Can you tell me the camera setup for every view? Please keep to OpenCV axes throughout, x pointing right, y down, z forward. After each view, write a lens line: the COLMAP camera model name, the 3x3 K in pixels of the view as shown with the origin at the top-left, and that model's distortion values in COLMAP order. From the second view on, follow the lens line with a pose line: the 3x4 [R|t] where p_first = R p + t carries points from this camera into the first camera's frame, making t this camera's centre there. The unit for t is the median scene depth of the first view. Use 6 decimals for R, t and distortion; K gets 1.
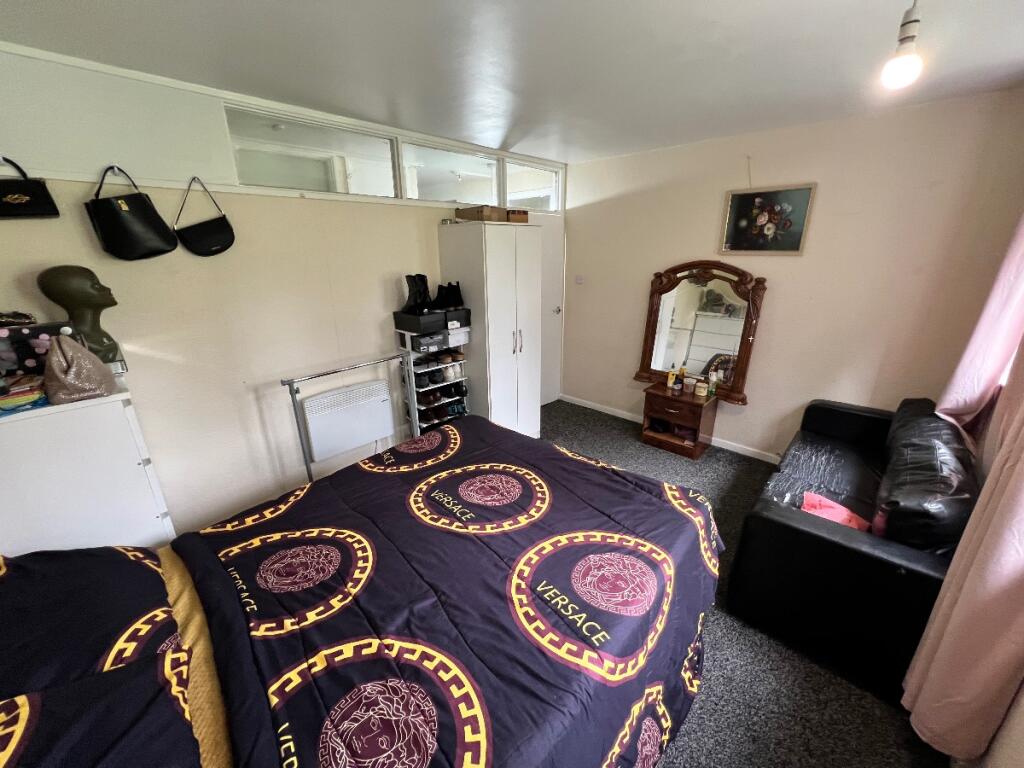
lens RADIAL K [[408.5, 0, 510.1], [0, 408.5, 383.3], [0, 0, 1]] dist [-0.002991, -0.000162]
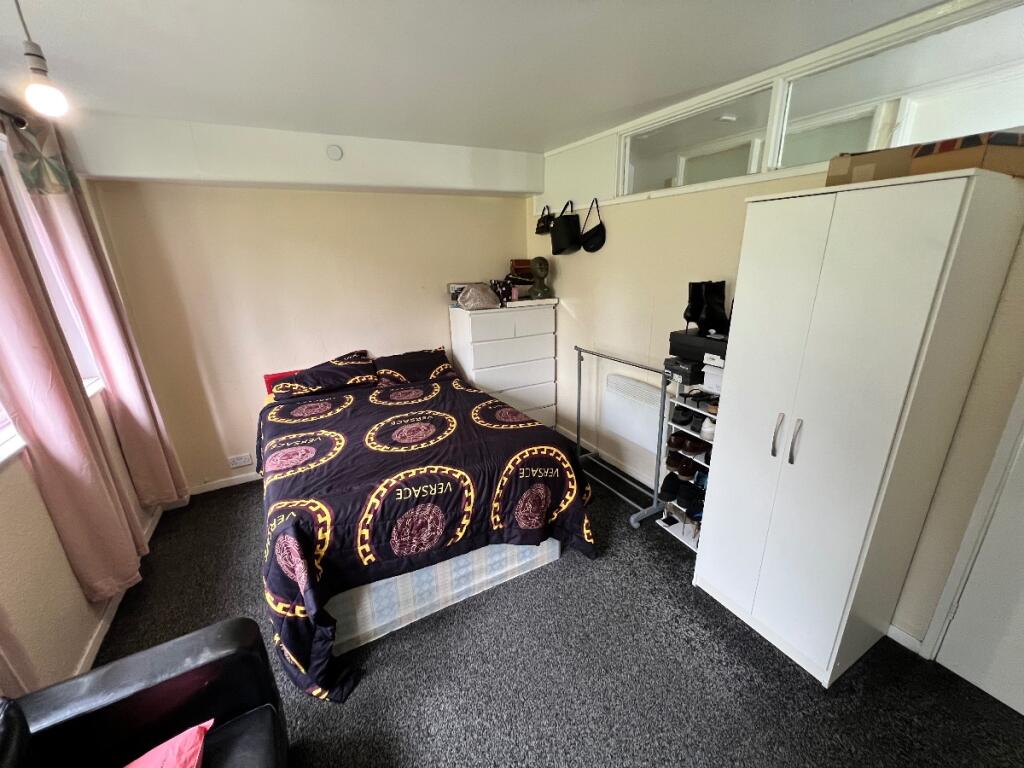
lens RADIAL K [[408.5, 0, 510.1], [0, 408.5, 383.3], [0, 0, 1]] dist [-0.002991, -0.000162]
pose [[-0.301608, 0.310569, -0.901432, 0.843401], [-0.275350, 0.876801, 0.394211, -0.413341], [0.912806, 0.367106, -0.178935, 1.218380]]
